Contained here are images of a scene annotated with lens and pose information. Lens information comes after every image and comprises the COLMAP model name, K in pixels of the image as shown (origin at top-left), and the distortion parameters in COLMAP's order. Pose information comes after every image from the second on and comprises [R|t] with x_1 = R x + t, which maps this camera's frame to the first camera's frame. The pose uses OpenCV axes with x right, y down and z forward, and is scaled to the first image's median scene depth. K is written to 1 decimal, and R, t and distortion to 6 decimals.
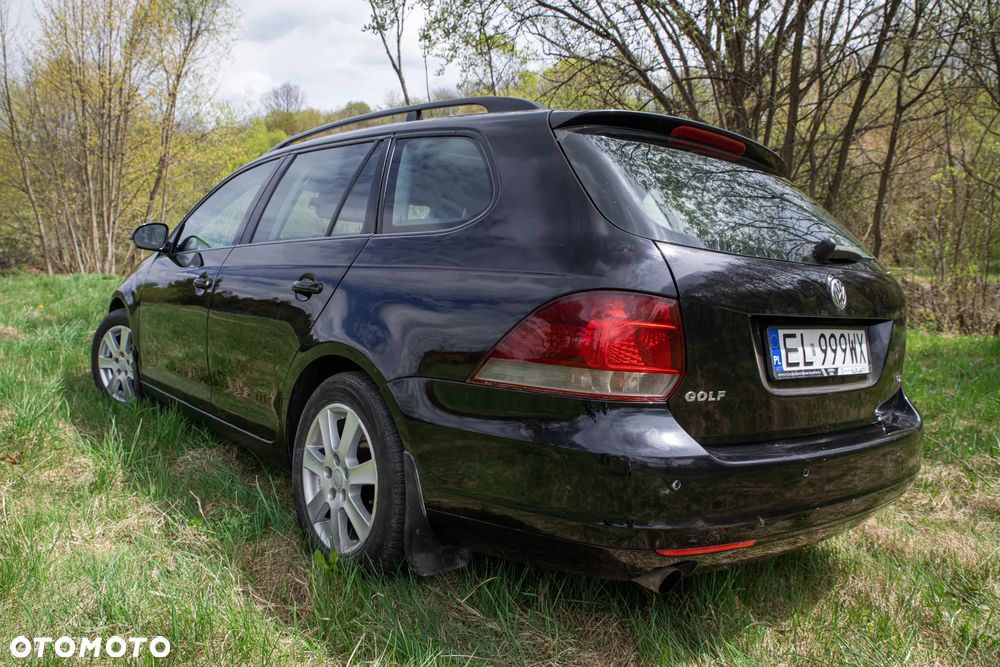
lens RADIAL K [[832.4, 0, 460.6], [0, 832.4, 302.3], [0, 0, 1]] dist [-0.128256, 0.062197]
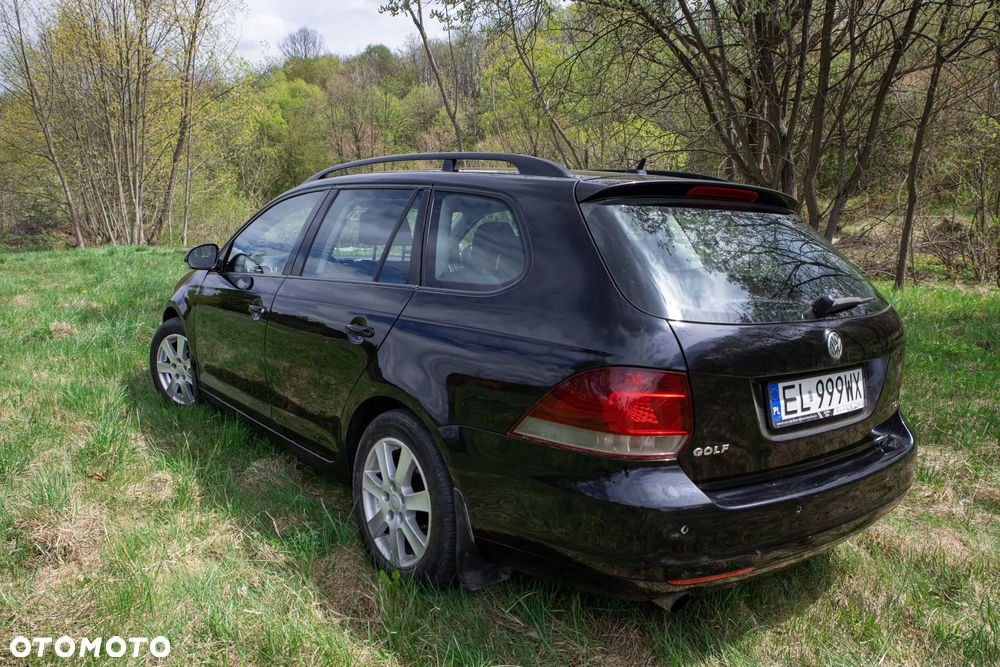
lens RADIAL K [[832.4, 0, 454.7], [0, 832.4, 352.6], [0, 0, 1]] dist [-0.128256, 0.062197]
pose [[0.998705, -0.024679, -0.044485, -0.009798], [0.029698, 0.992812, 0.115937, -0.138630], [0.041304, -0.117108, 0.992260, -0.130457]]
